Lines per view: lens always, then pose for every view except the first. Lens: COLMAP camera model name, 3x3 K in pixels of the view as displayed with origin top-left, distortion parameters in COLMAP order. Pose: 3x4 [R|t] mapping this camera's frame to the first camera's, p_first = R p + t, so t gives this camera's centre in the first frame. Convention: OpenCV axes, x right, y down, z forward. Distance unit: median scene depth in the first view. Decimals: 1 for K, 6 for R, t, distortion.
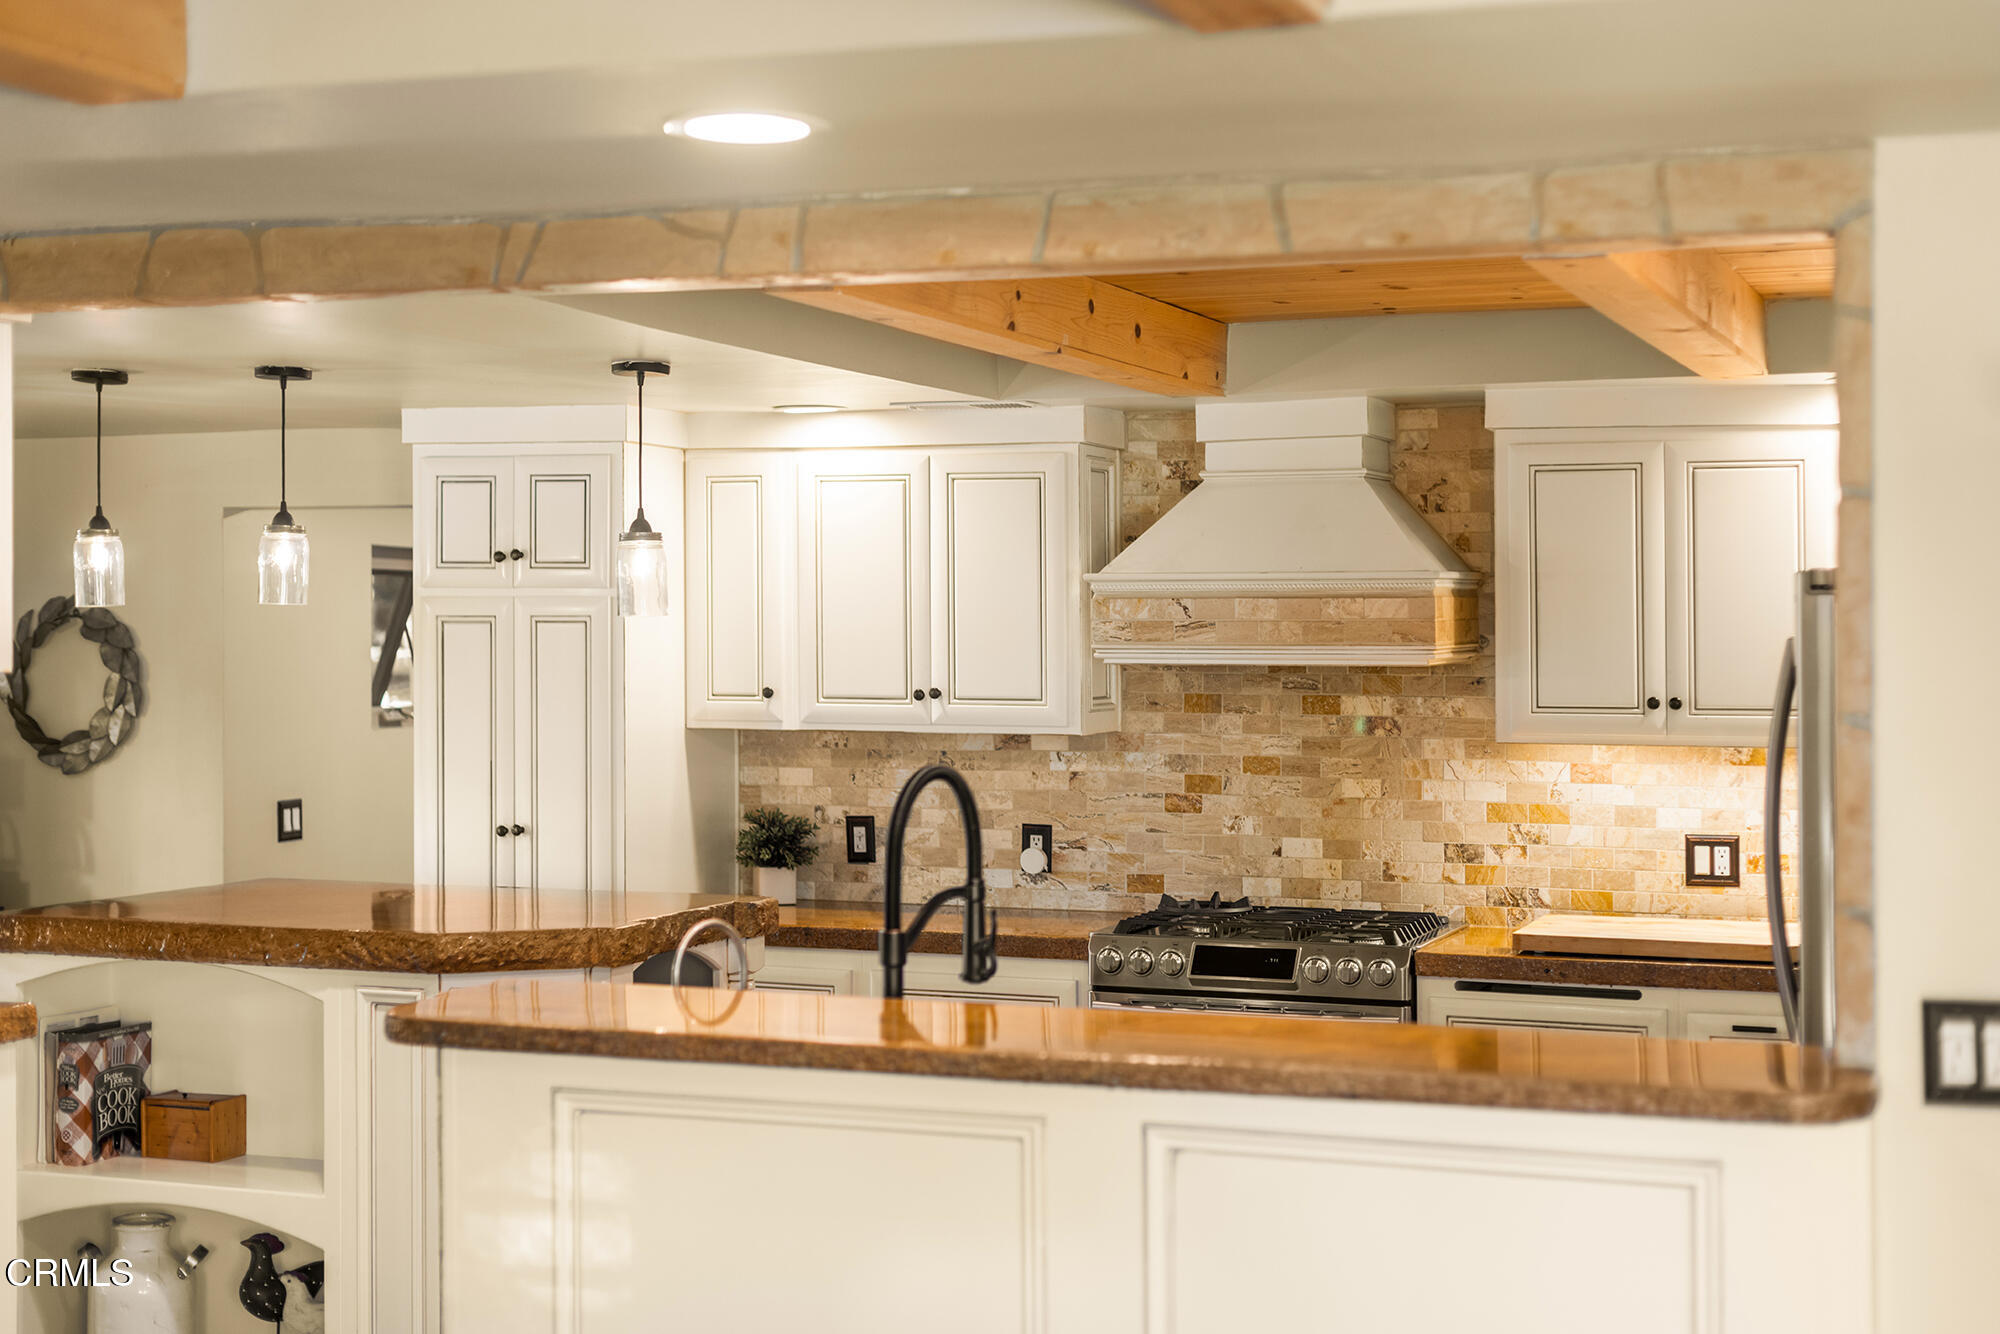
lens RADIAL K [[2890.4, 0, 999.0], [0, 2890.4, 659.8], [0, 0, 1]] dist [0.005029, 0.000000]
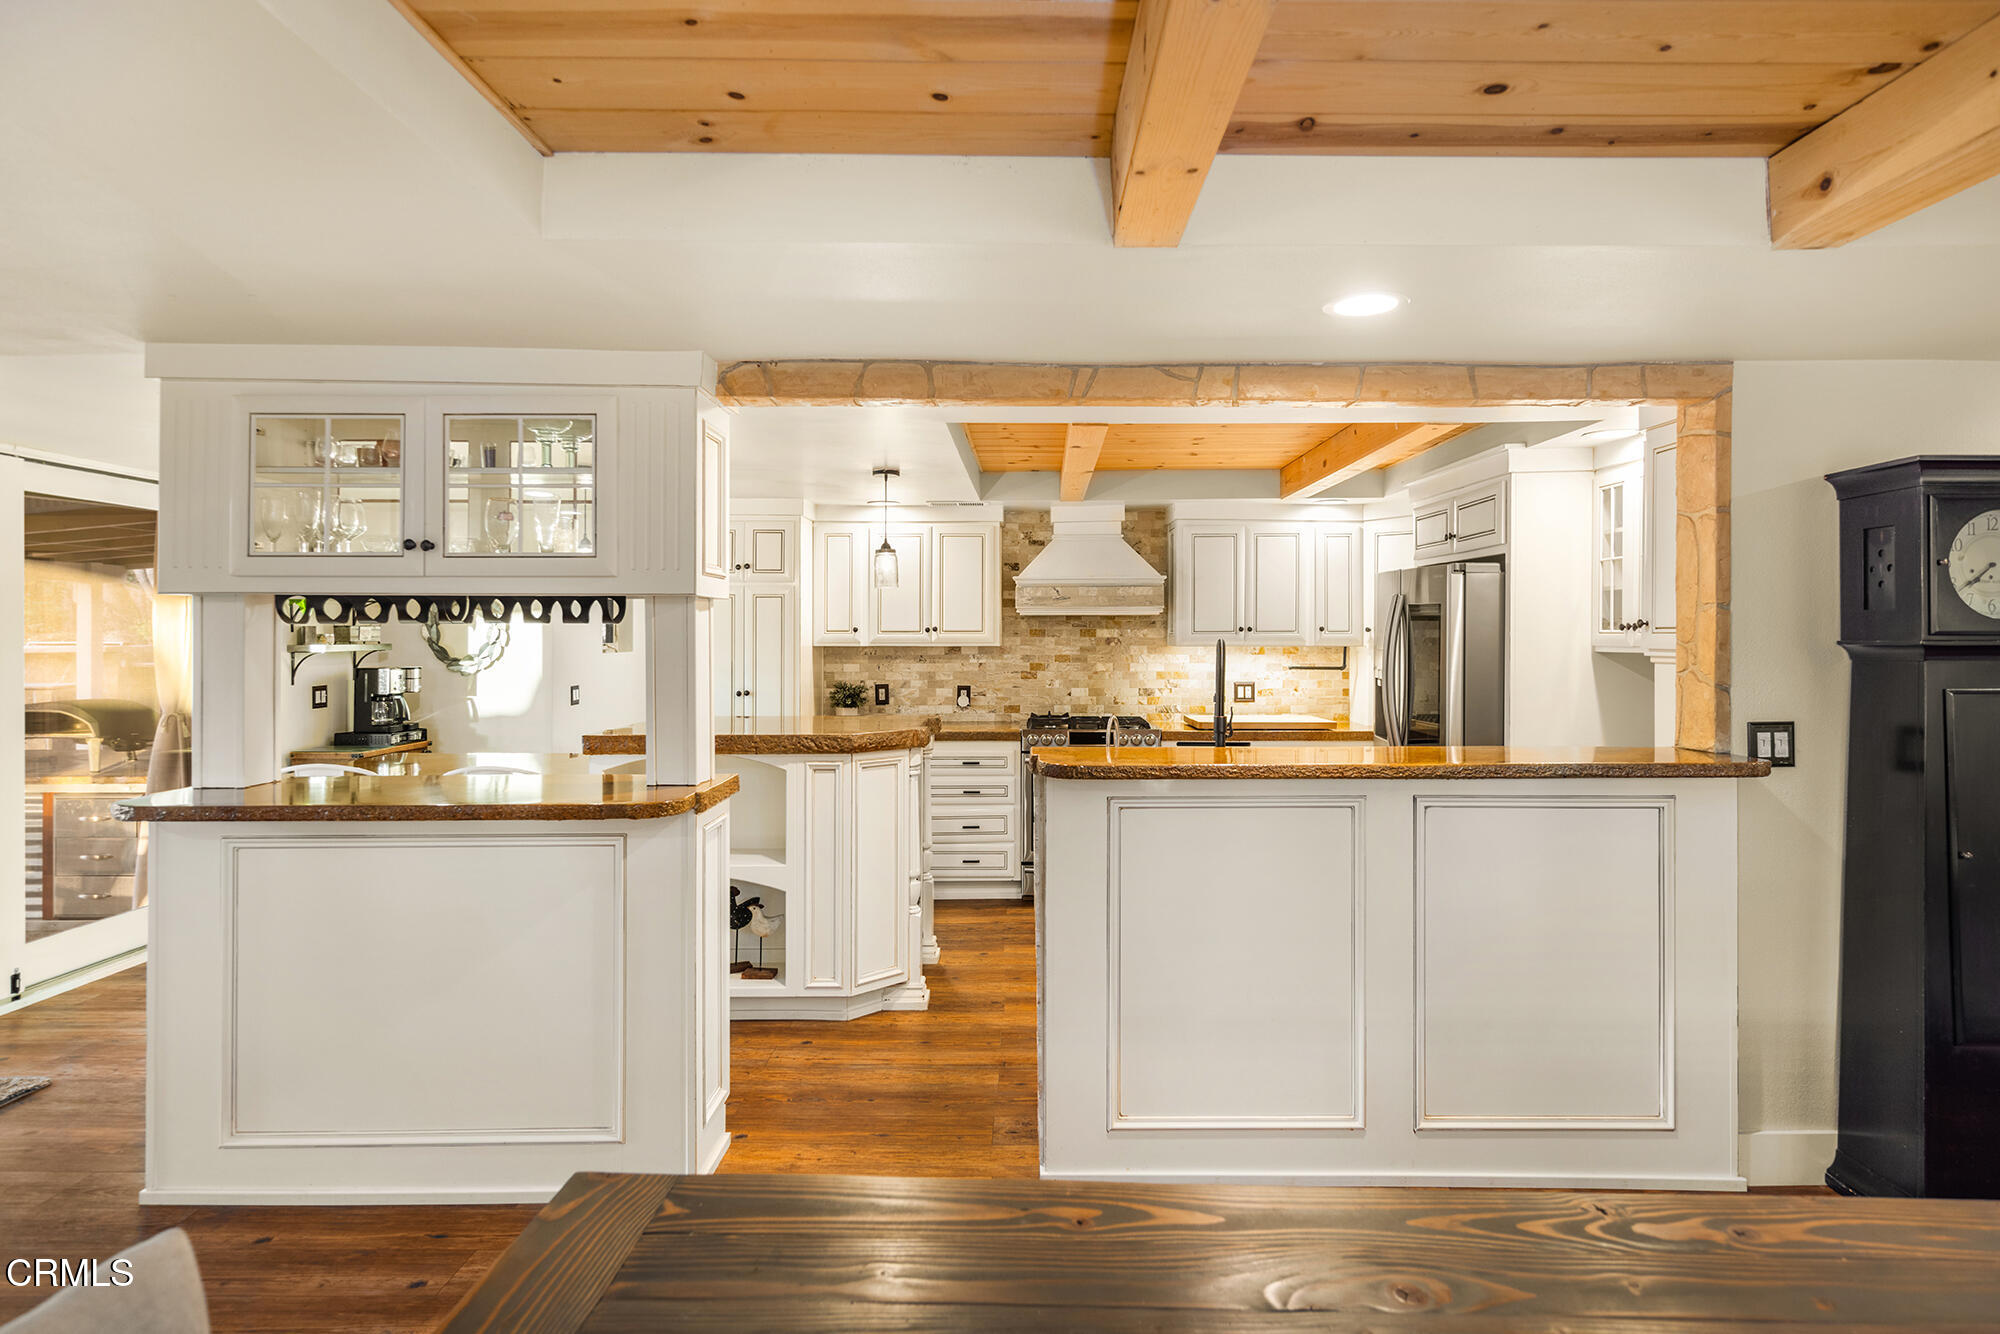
lens RADIAL K [[1077.0, 0, 1035.4], [0, 1077.0, 639.6], [0, 0, 1]] dist [0.000177, 0.001254]
pose [[0.938618, -0.008660, 0.344850, -0.244237], [0.008386, 0.999962, 0.002287, 0.018877], [-0.344857, 0.000746, 0.938655, 0.166725]]
